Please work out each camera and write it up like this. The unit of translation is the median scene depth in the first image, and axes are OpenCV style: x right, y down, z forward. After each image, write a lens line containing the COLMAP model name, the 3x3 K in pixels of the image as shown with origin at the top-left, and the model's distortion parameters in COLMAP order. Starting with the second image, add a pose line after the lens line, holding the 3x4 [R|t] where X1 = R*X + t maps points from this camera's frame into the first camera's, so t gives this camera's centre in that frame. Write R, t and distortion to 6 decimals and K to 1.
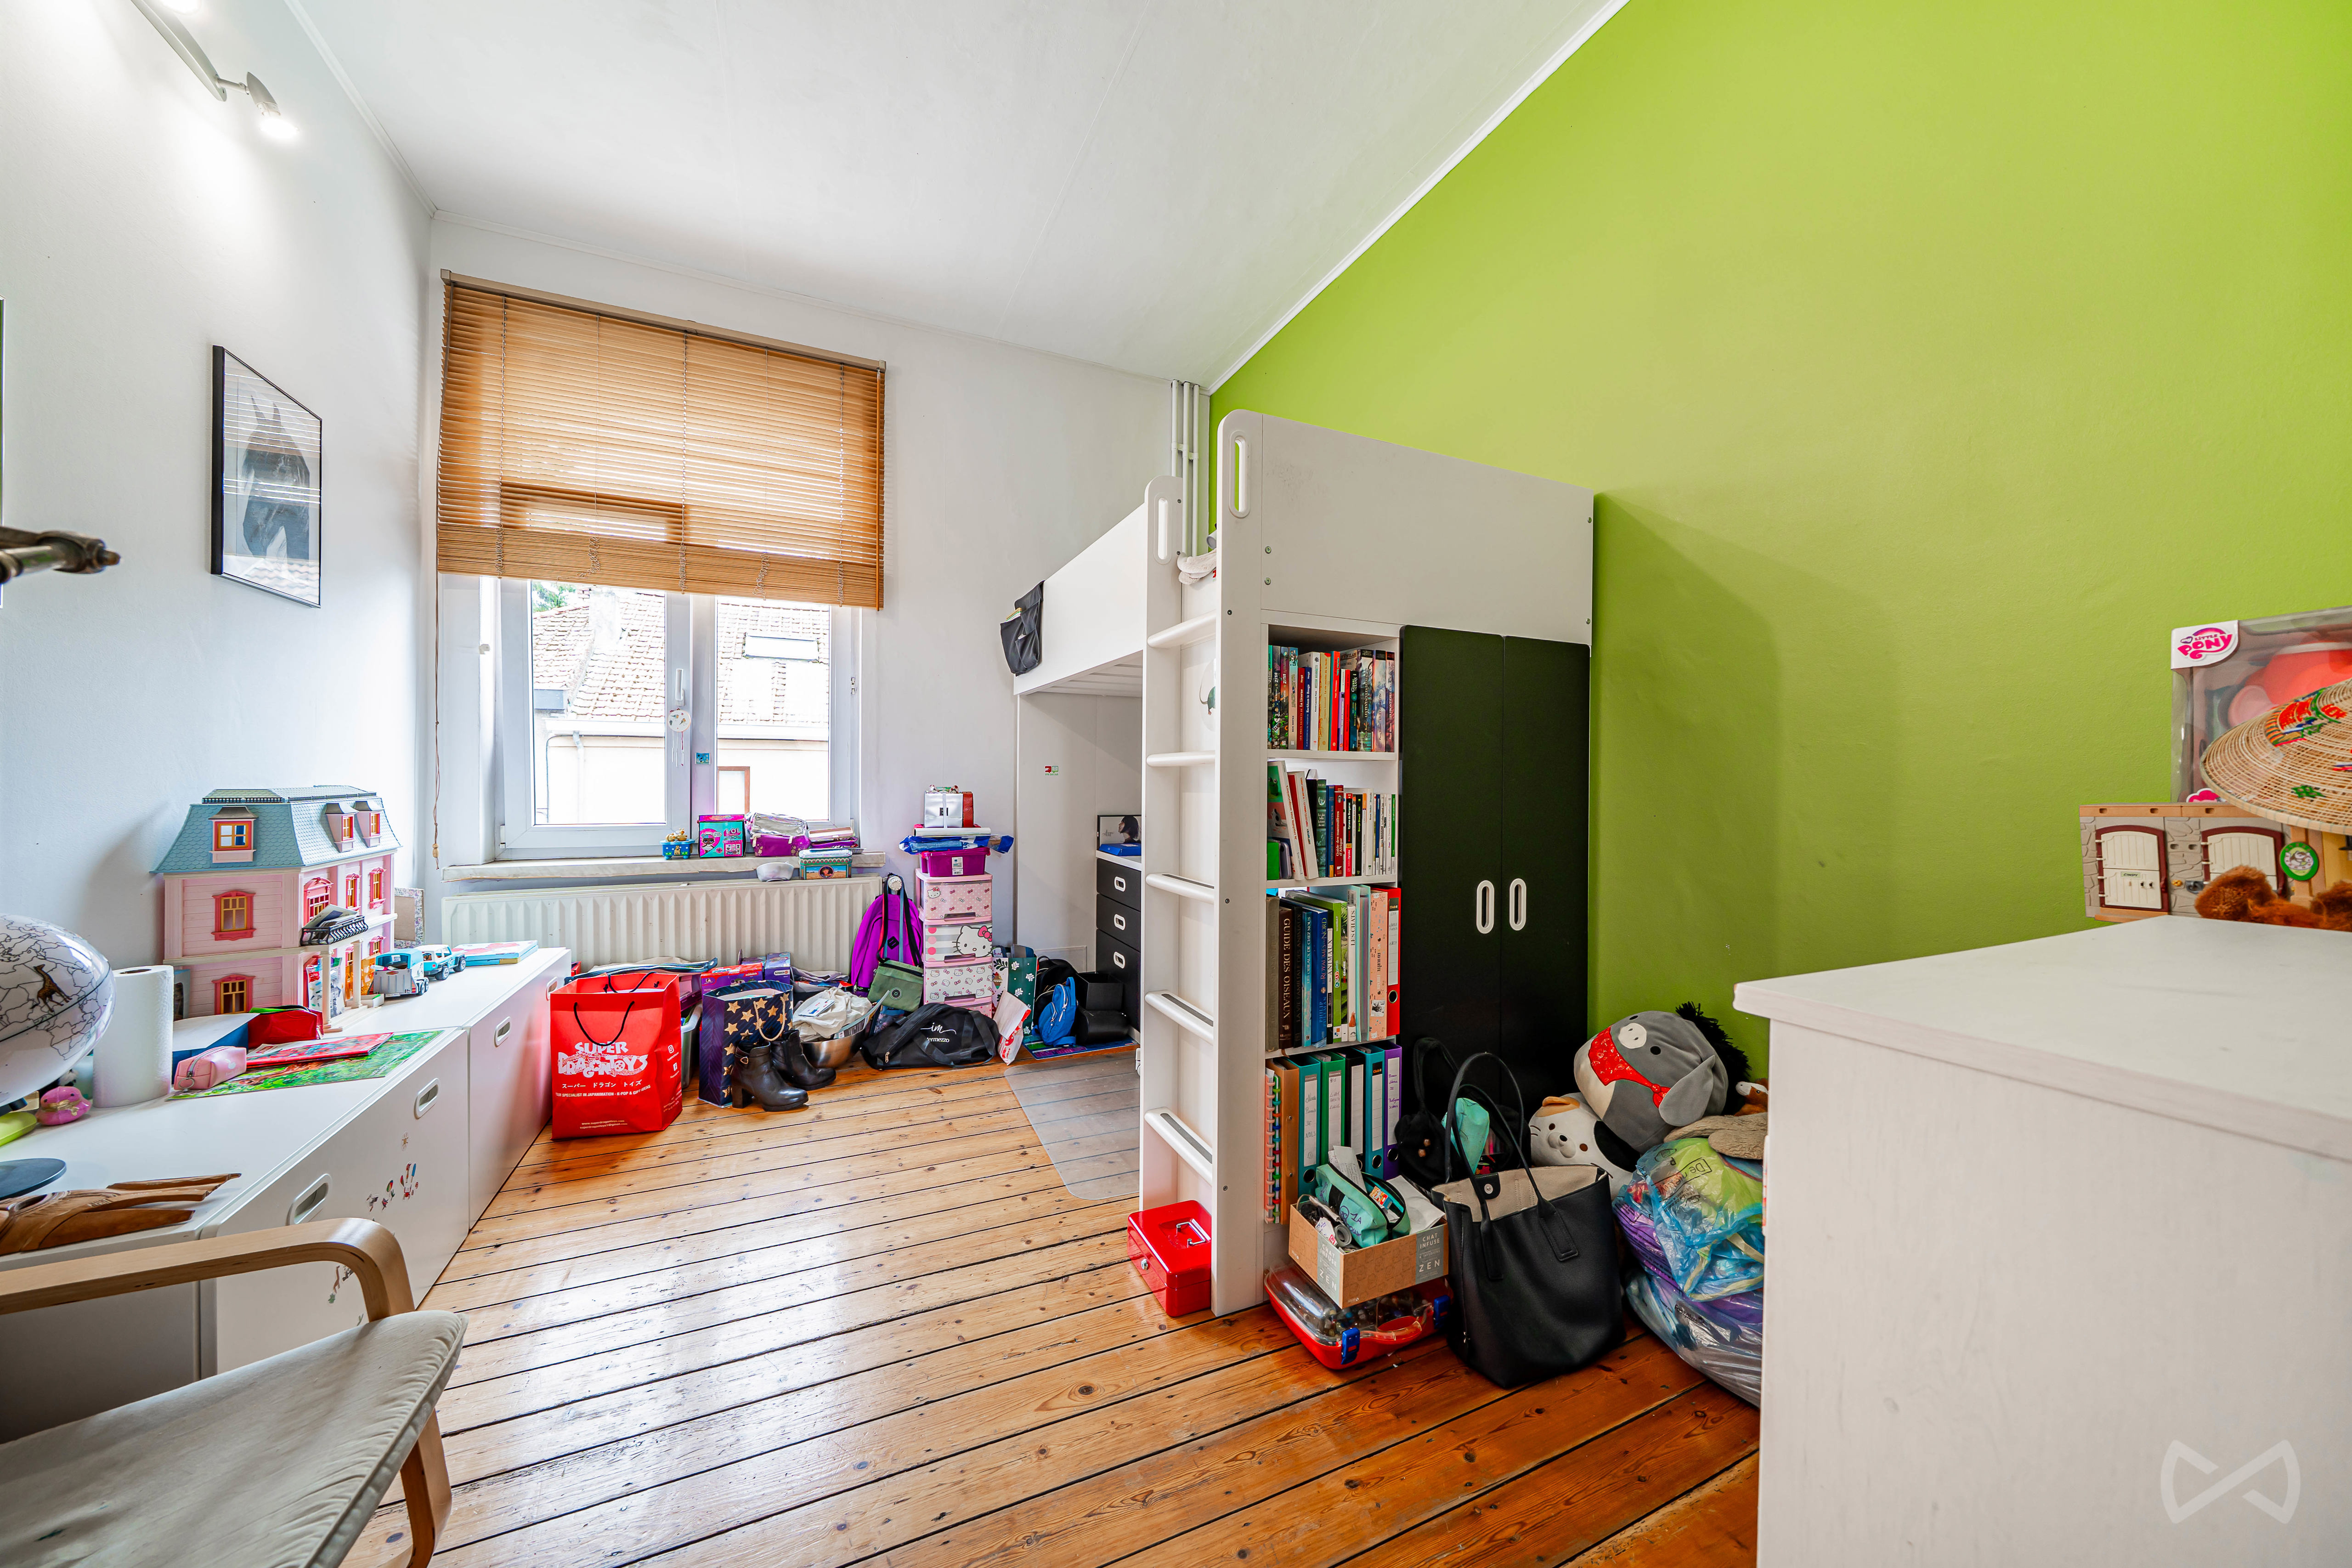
lens RADIAL K [[814.6, 0, 1168.5], [0, 814.6, 782.8], [0, 0, 1]] dist [-0.001392, -0.000030]
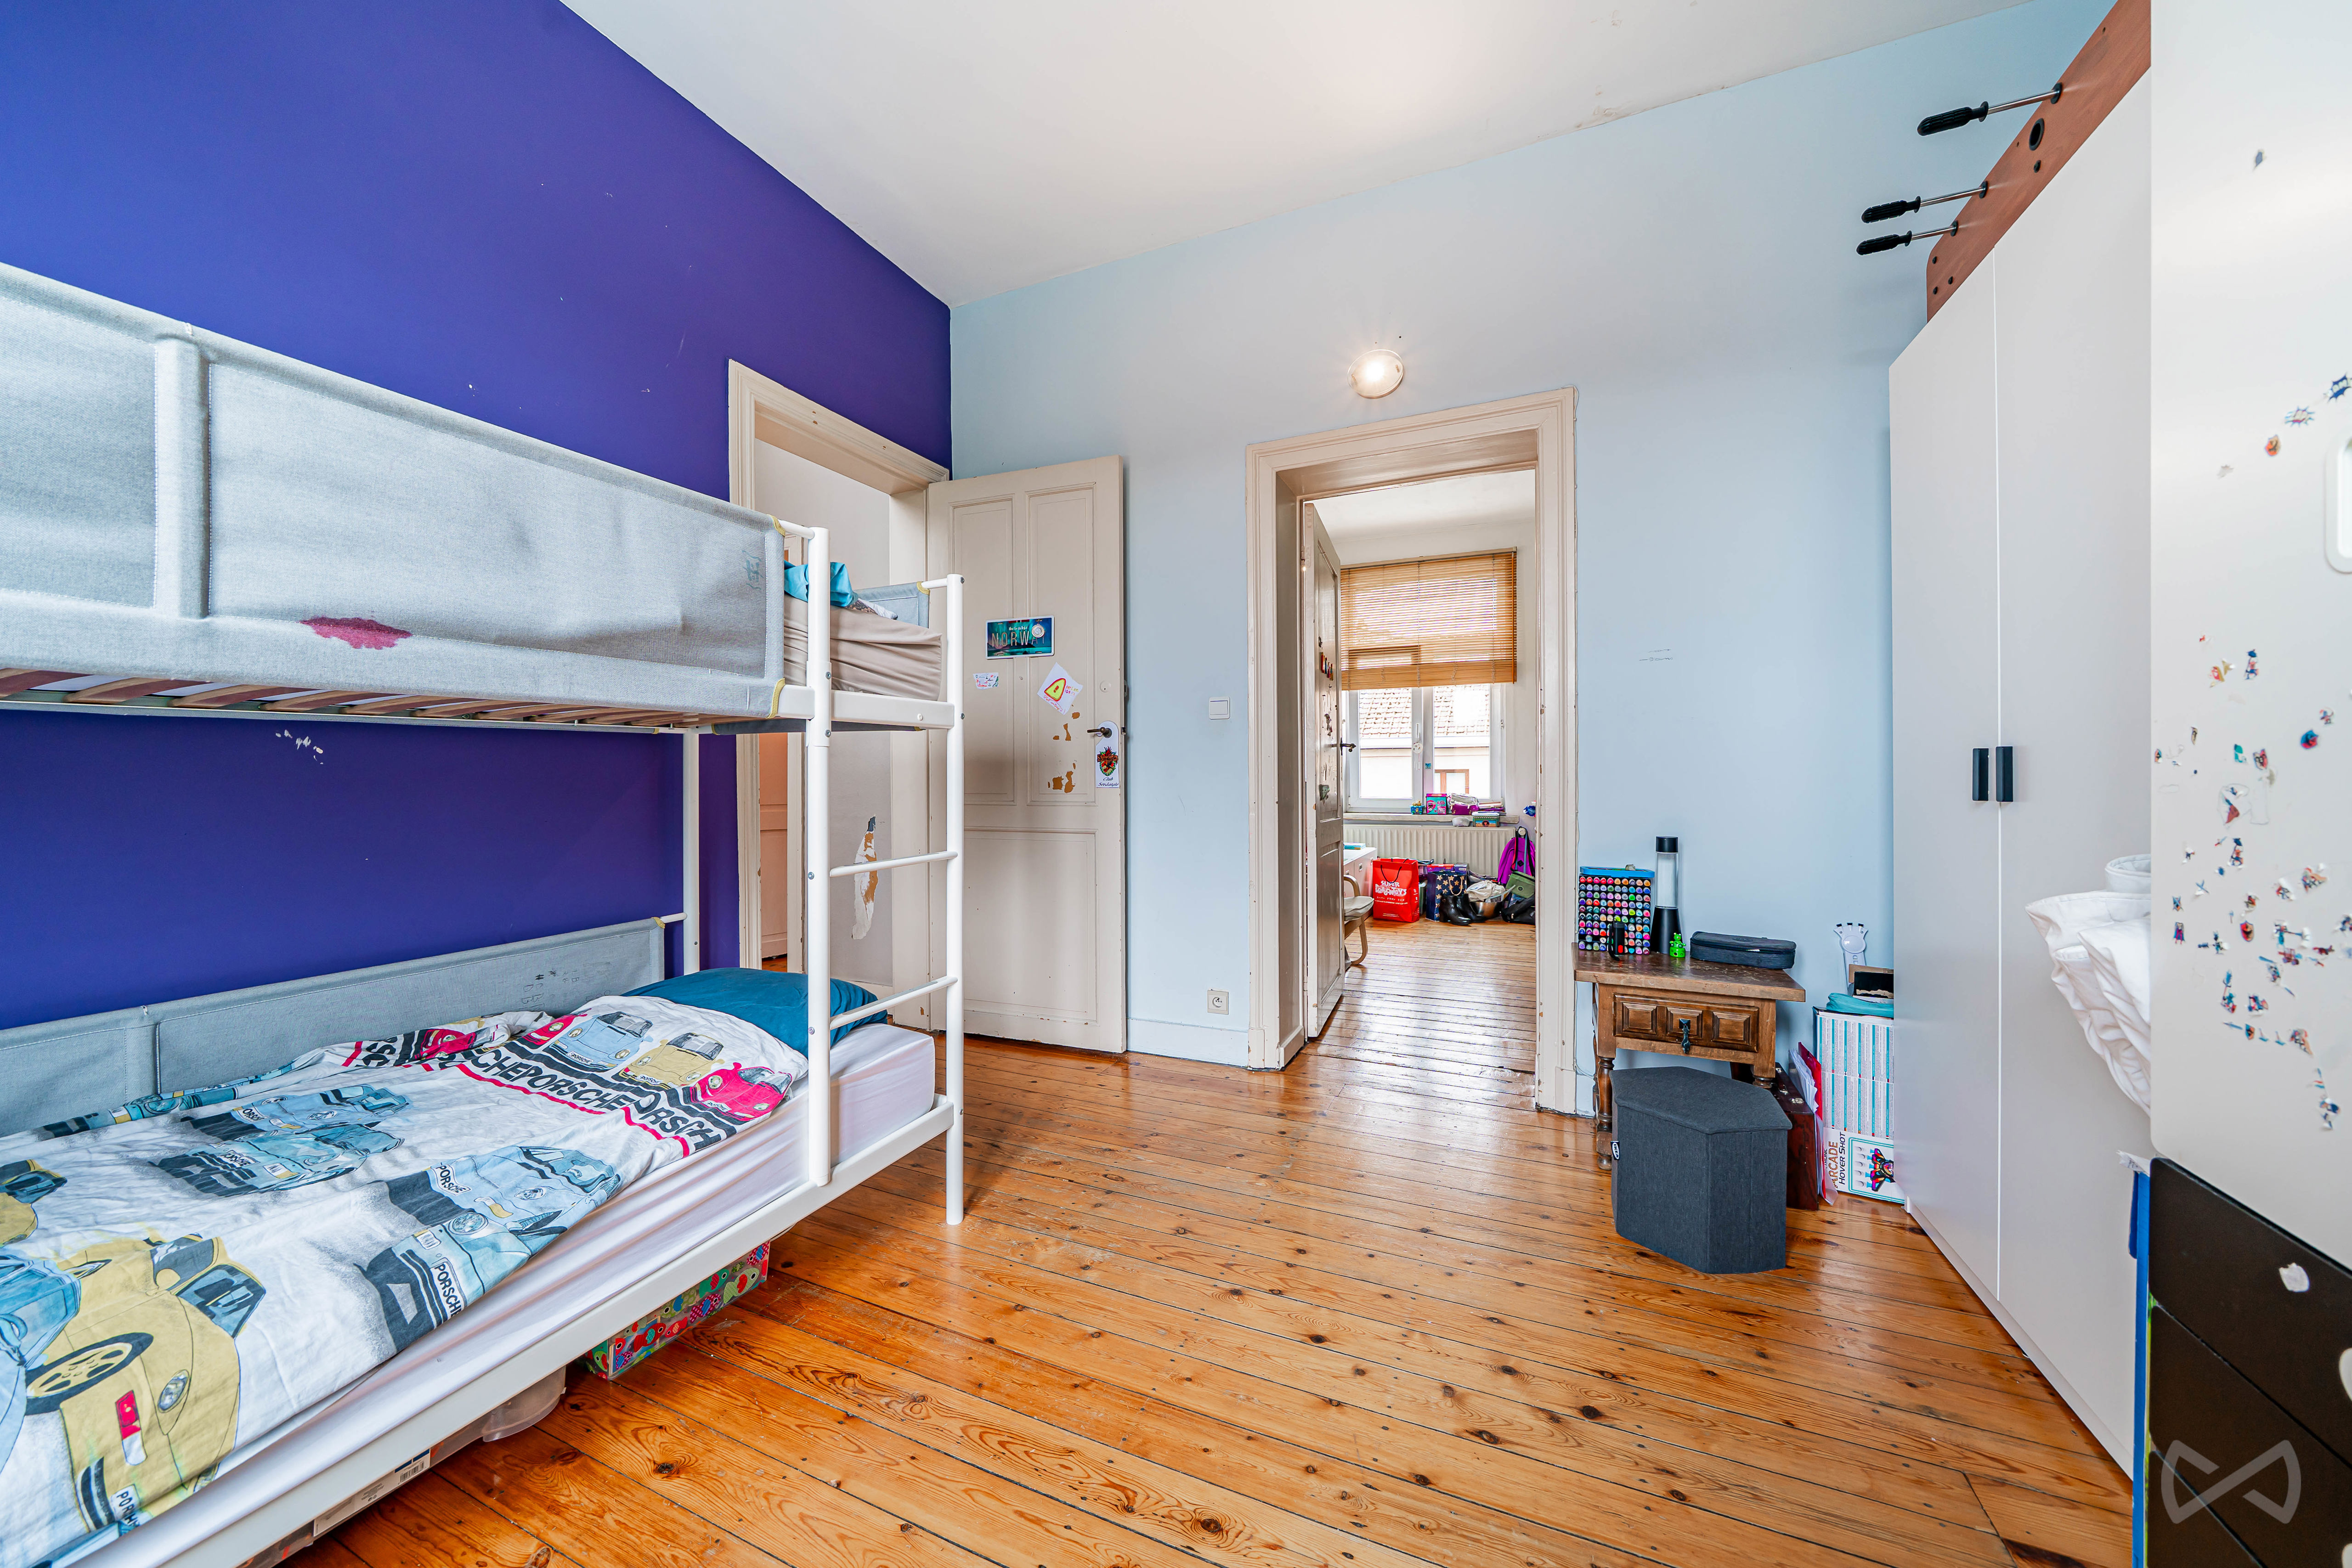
lens RADIAL K [[814.4, 0, 1168.5], [0, 814.4, 782.8], [0, 0, 1]] dist [-0.001392, -0.000030]
pose [[0.665017, -0.003868, -0.746818, 0.534794], [0.007202, 0.999973, 0.001233, 0.004079], [0.746793, -0.006199, 0.665027, -0.868850]]
